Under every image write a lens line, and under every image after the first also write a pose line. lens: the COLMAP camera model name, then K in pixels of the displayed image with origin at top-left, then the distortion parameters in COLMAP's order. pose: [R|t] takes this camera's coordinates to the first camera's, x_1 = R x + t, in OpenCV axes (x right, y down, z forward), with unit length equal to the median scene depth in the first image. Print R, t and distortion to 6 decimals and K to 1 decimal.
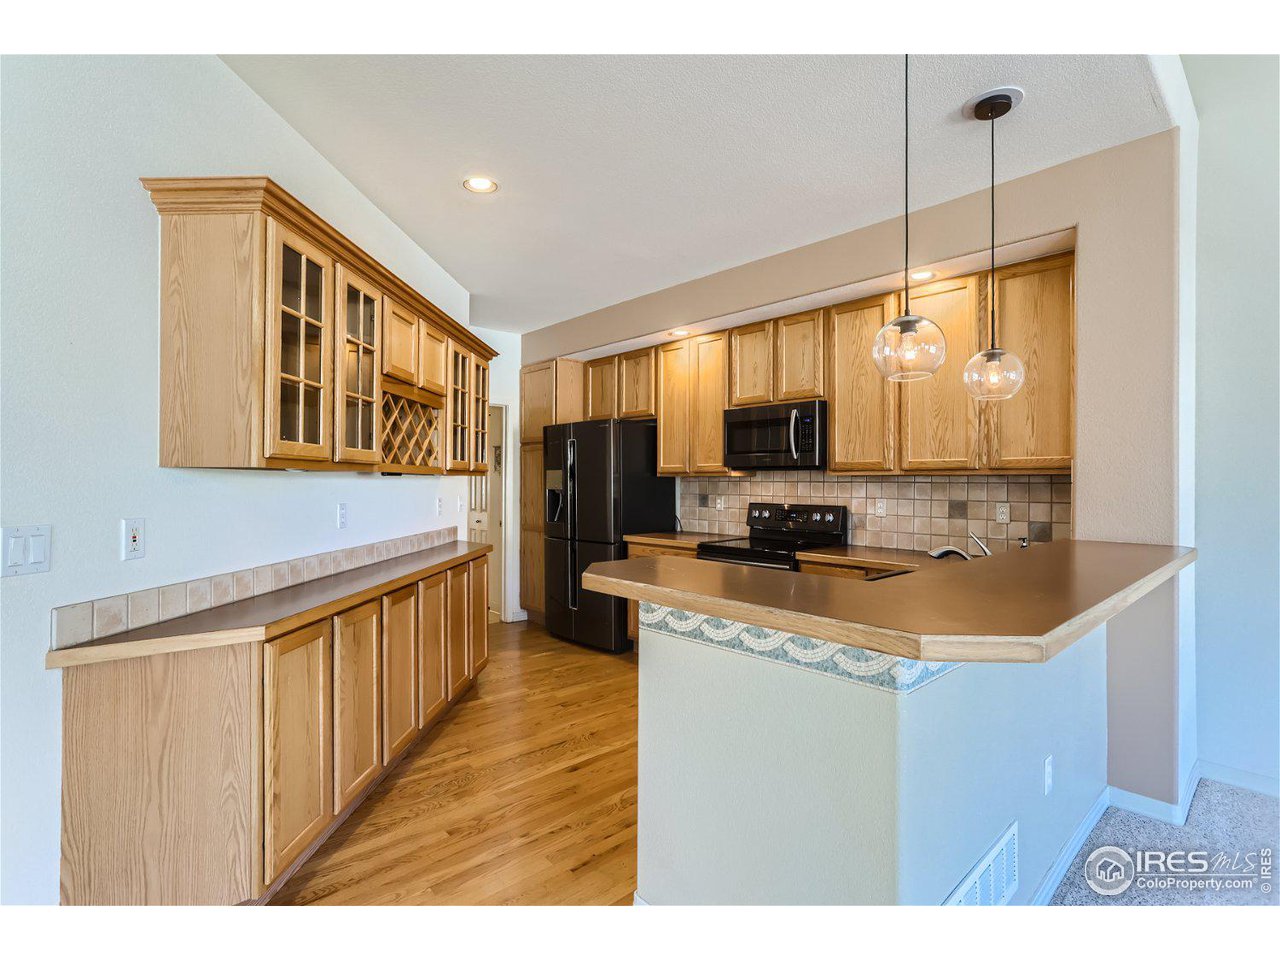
lens RADIAL K [[618.8, 0, 637.3], [0, 618.8, 481.5], [0, 0, 1]] dist [-0.031257, 0.015511]
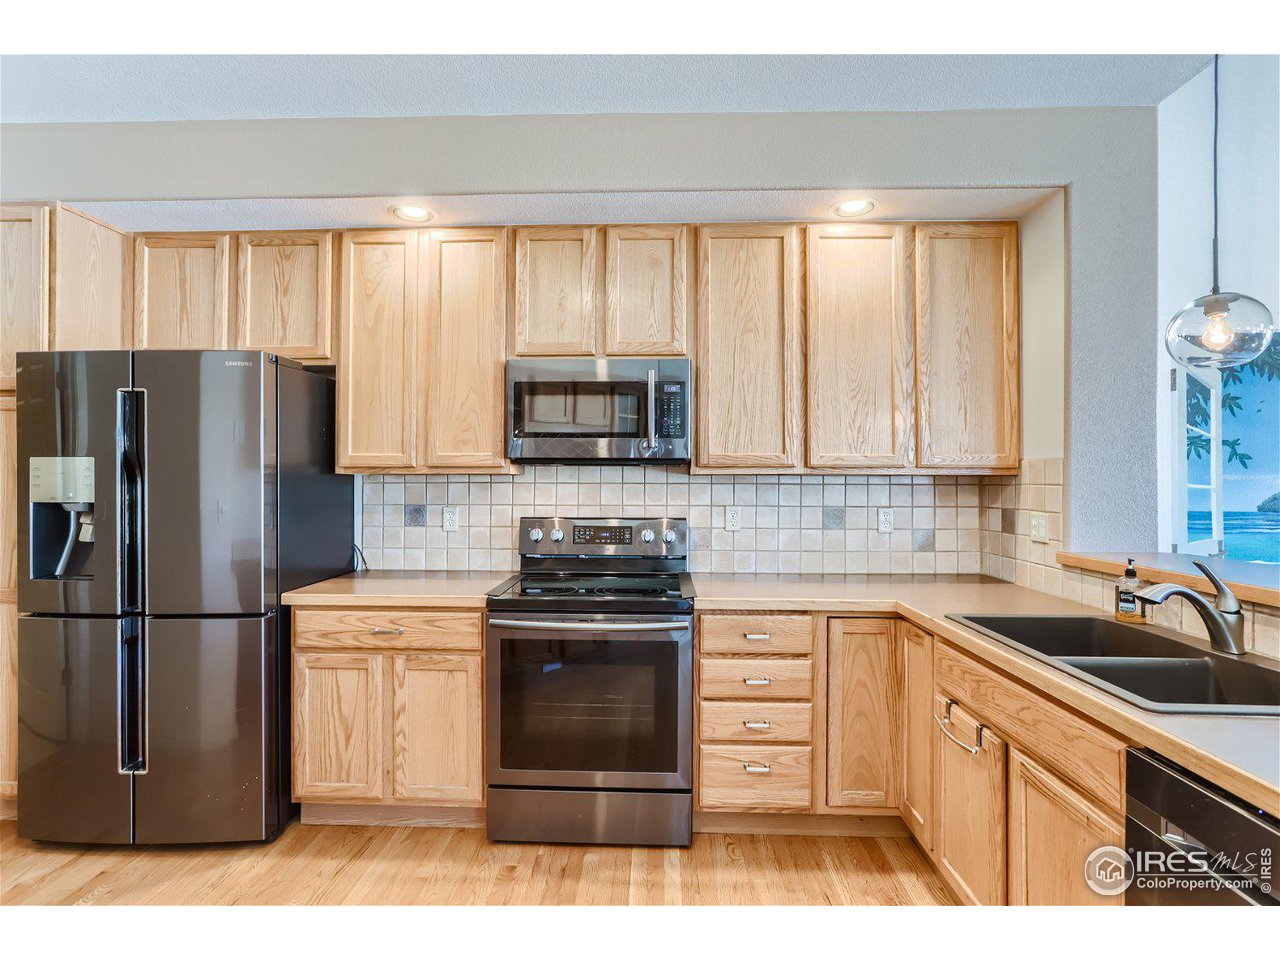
lens RADIAL K [[618.8, 0, 637.3], [0, 618.8, 481.5], [0, 0, 1]] dist [-0.031257, 0.015511]
pose [[0.698041, -0.001324, 0.716056, -0.189665], [0.001063, 0.999999, 0.000813, -0.002181], [-0.716057, 0.000193, 0.698042, 0.499929]]
